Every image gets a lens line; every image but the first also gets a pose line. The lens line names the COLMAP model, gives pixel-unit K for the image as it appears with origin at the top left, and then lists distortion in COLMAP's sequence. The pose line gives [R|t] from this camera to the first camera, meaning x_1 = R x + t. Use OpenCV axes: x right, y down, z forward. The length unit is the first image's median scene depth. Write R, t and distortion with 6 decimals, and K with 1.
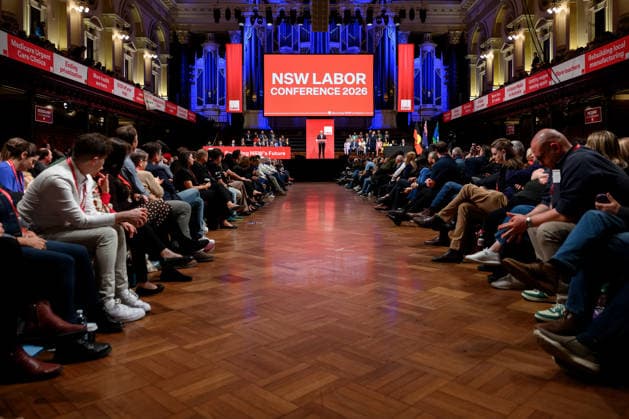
lens RADIAL K [[1562.2, 0, 314.5], [0, 1562.2, 209.5], [0, 0, 1]] dist [0.062188, 0.169327]
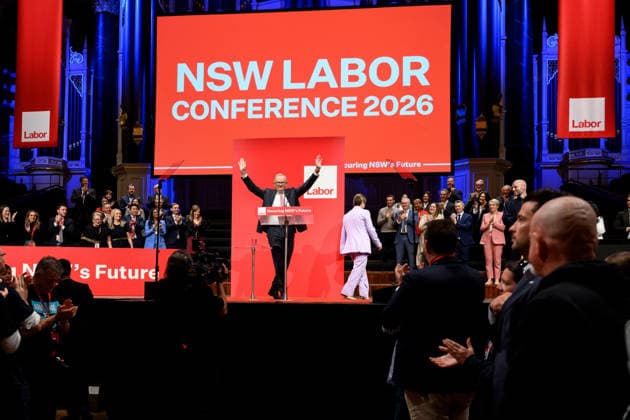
lens RADIAL K [[897.6, 0, 315.0], [0, 897.6, 210.0], [0, 0, 1]] dist [0.022196, 0.021051]
pose [[0.999059, 0.010690, 0.042042, -0.002135], [-0.006823, 0.995822, -0.091064, -0.031885], [-0.042840, 0.090692, 0.994957, 0.787908]]
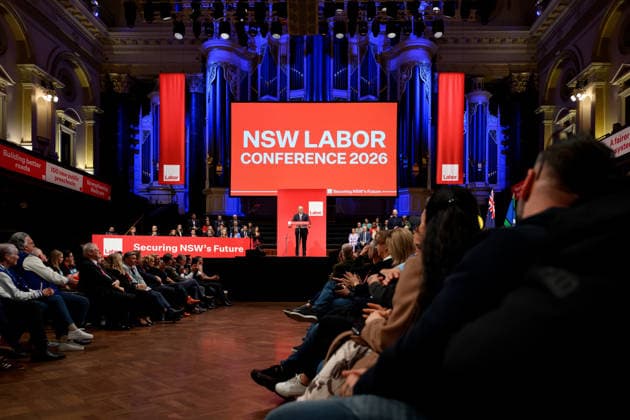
lens RADIAL K [[1564.7, 0, 315.0], [0, 1564.7, 210.0], [0, 0, 1]] dist [0.062188, 0.169327]
pose [[0.999850, 0.009600, -0.014449, 0.013002], [-0.010582, 0.997527, -0.069478, -0.008468], [0.013746, 0.069621, 0.997479, 0.346640]]
